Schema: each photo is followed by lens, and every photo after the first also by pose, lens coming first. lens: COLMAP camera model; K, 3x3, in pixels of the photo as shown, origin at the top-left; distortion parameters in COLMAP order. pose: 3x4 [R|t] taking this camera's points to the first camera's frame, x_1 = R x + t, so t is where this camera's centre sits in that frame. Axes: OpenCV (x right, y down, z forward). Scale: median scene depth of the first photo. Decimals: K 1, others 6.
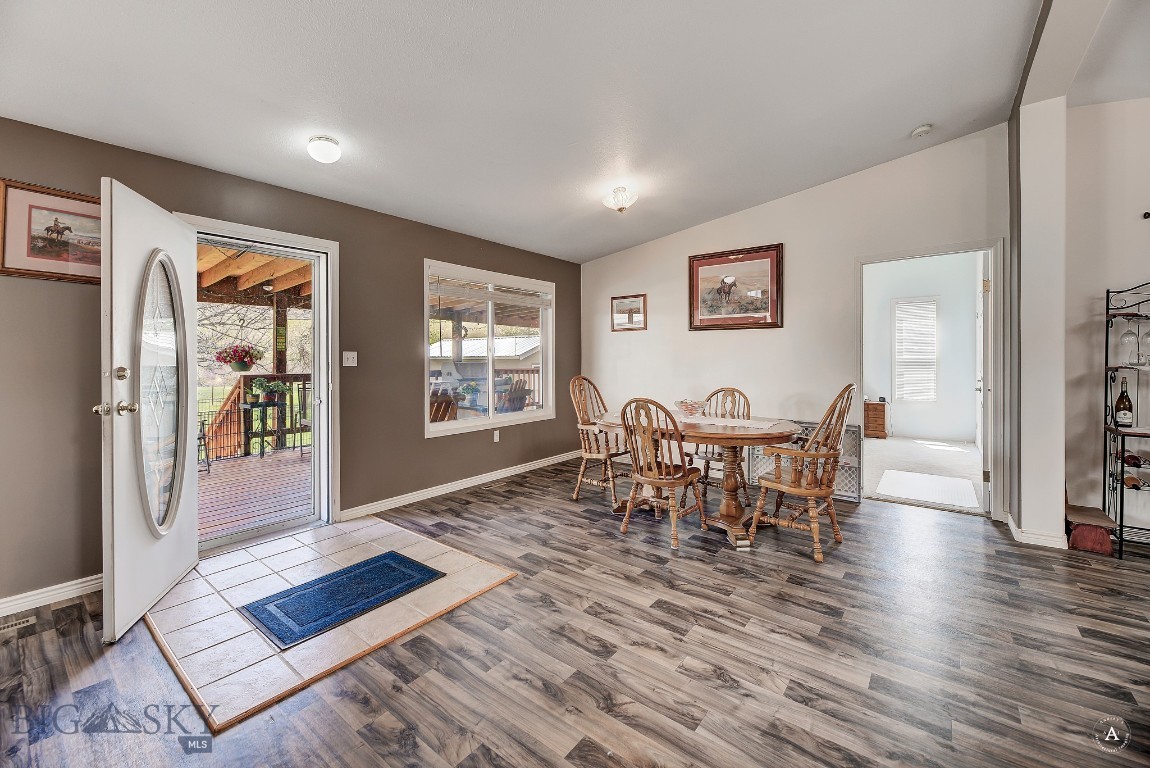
lens RADIAL K [[464.6, 0, 575.4], [0, 464.6, 357.6], [0, 0, 1]] dist [-0.001827, -0.000521]
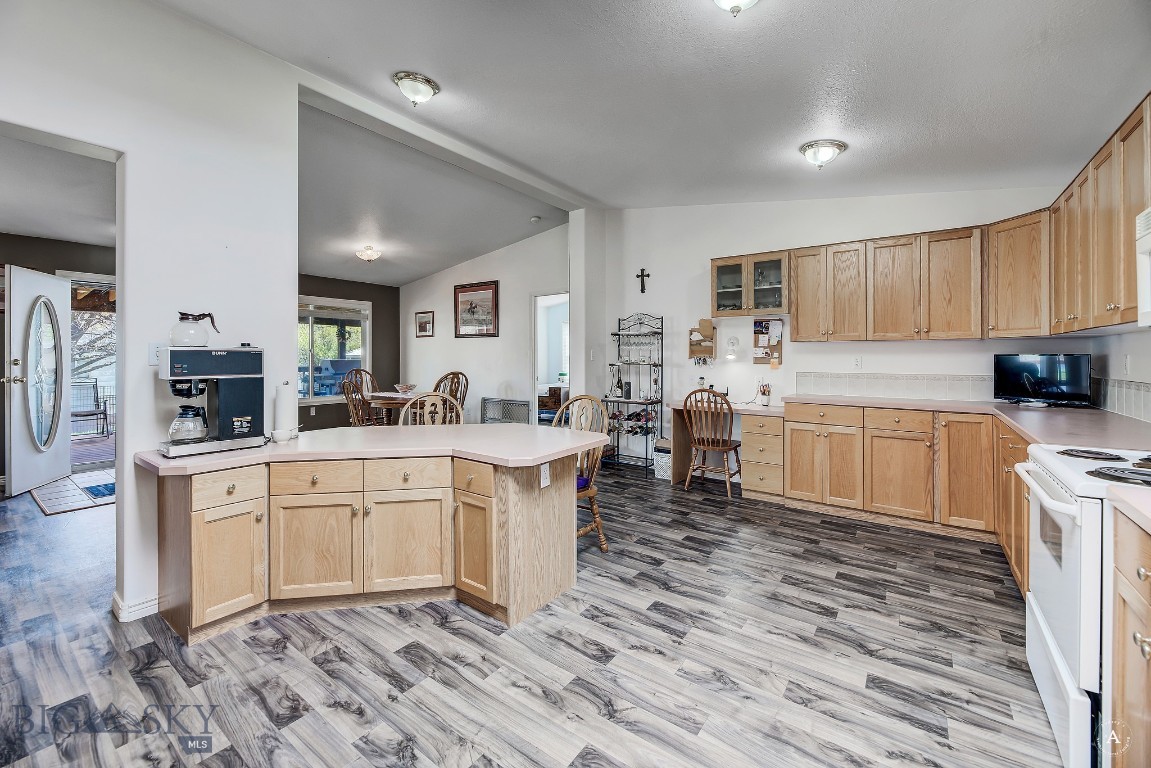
lens RADIAL K [[464.4, 0, 575.2], [0, 464.4, 360.2], [0, 0, 1]] dist [0.000389, 0.000078]
pose [[0.999714, 0.006813, 0.022930, 0.586996], [-0.007000, 0.999943, 0.008074, -0.002767], [-0.022874, -0.008232, 0.999704, -0.446052]]
